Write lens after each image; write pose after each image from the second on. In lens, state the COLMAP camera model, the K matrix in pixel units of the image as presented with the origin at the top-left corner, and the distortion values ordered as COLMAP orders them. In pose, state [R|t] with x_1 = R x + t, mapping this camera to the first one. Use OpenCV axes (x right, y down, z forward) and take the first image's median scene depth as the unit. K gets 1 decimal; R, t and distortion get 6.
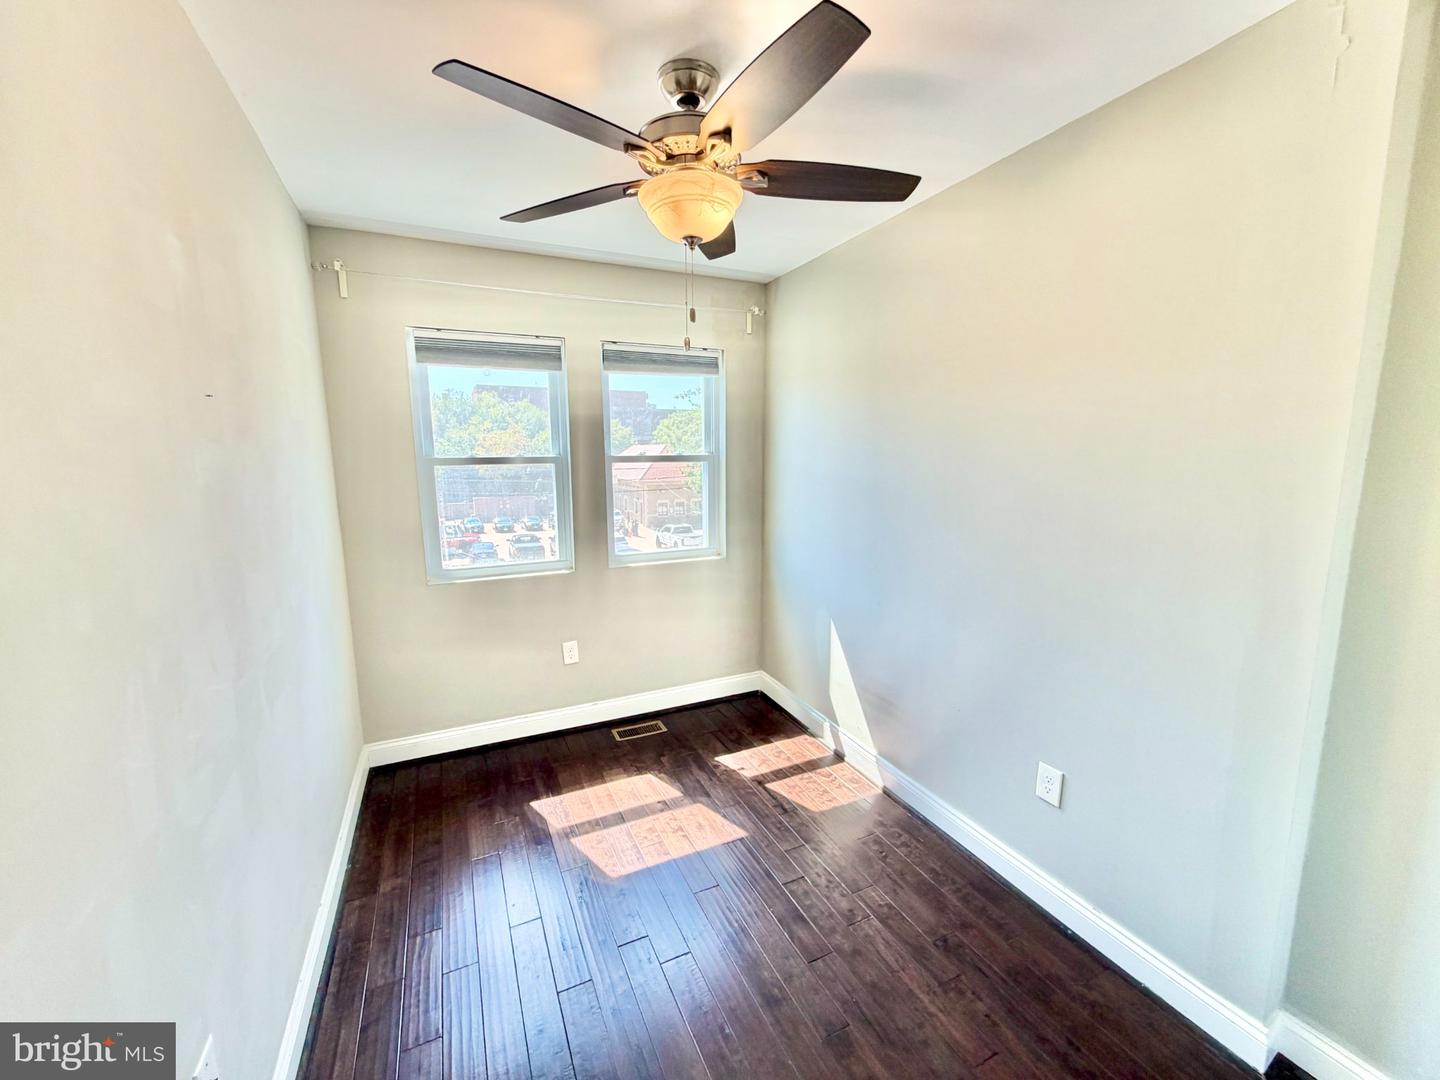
lens RADIAL K [[578.1, 0, 717.9], [0, 578.1, 539.0], [0, 0, 1]] dist [-0.001734, 0.000492]
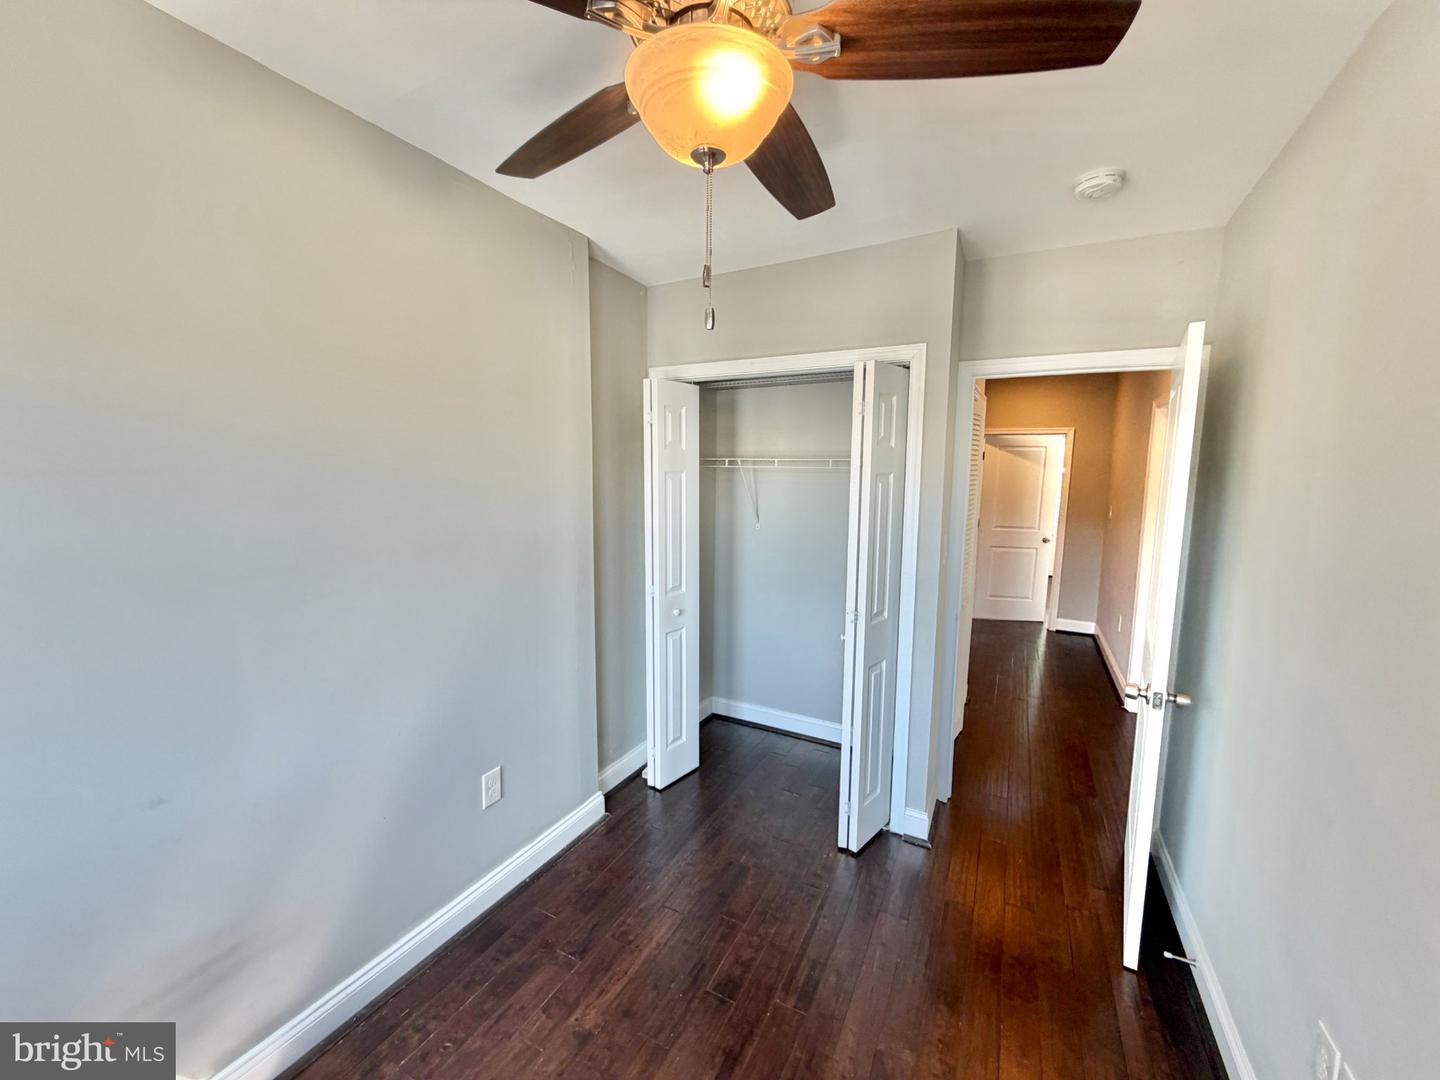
lens RADIAL K [[578.1, 0, 716.6], [0, 578.1, 541.1], [0, 0, 1]] dist [-0.001734, 0.000492]
pose [[-0.605158, -0.092752, 0.790684, -0.494642], [0.114584, 0.972701, 0.201802, -0.192384], [-0.787816, 0.212721, -0.578010, 1.214245]]
